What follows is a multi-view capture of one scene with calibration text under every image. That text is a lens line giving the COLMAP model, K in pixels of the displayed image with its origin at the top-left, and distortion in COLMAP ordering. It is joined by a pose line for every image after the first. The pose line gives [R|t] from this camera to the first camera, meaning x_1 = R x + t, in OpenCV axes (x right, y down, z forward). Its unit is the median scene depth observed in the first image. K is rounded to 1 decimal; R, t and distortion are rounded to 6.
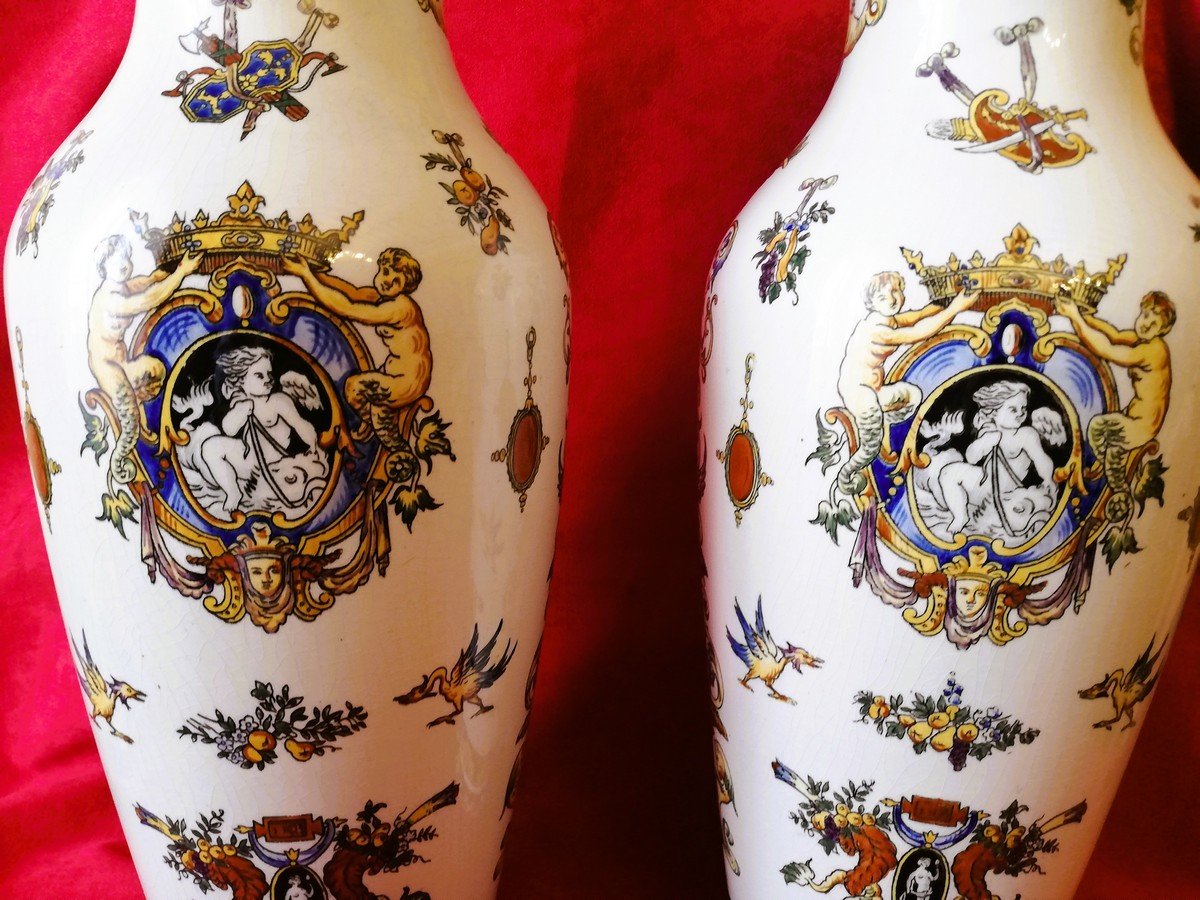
lens RADIAL K [[895.3, 0, 606.5], [0, 895.3, 464.3], [0, 0, 1]] dist [0.013479, -0.047882]
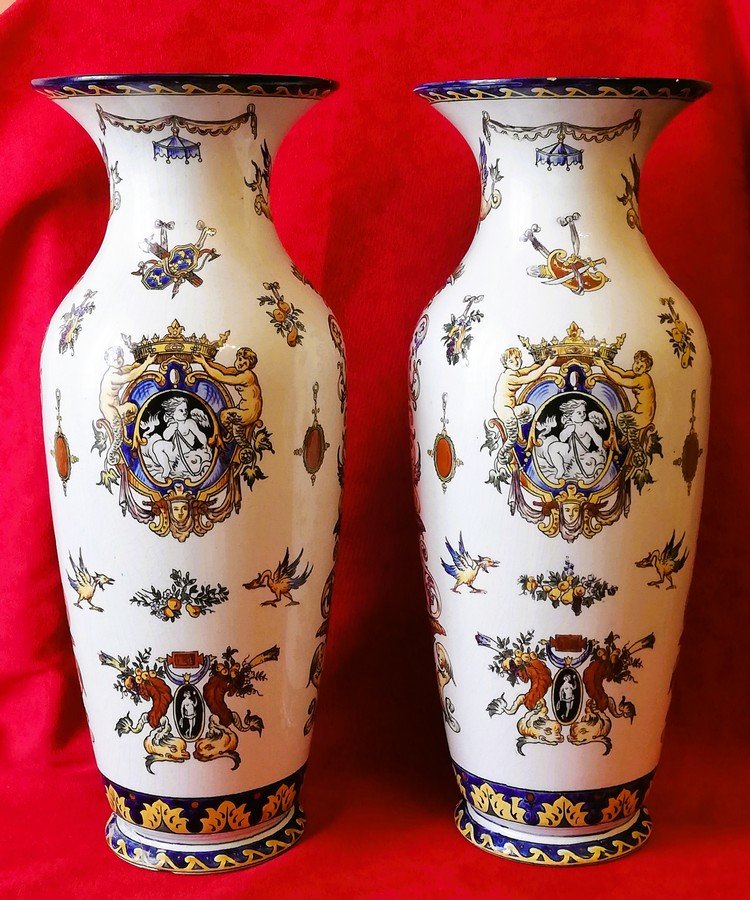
lens RADIAL K [[1516.8, 0, 375.4], [0, 1516.8, 441.9], [0, 0, 1]] dist [0.082109, 0.000000]
pose [[0.990774, -0.017069, -0.134442, 0.506017], [0.005593, 0.996342, -0.085277, 0.261856], [0.135406, 0.083738, 0.987245, -2.288877]]
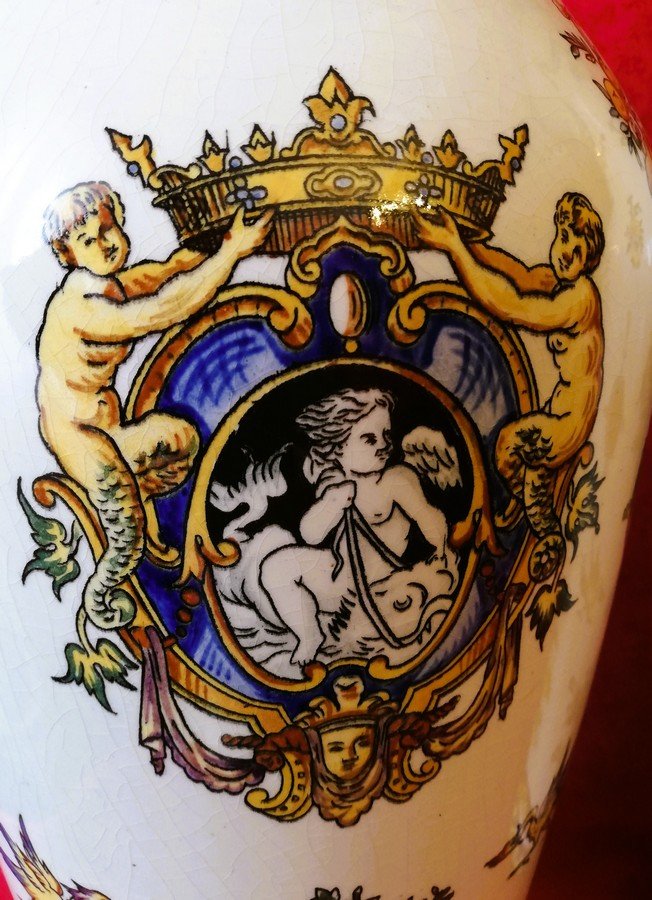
lens RADIAL K [[775.2, 0, 342.2], [0, 775.2, 476.0], [0, 0, 1]] dist [0.008110, -0.087410]
pose [[0.995811, -0.058490, 0.070282, -0.412237], [0.050719, 0.992891, 0.107680, -0.120565], [-0.076081, -0.103665, 0.991698, 0.495386]]
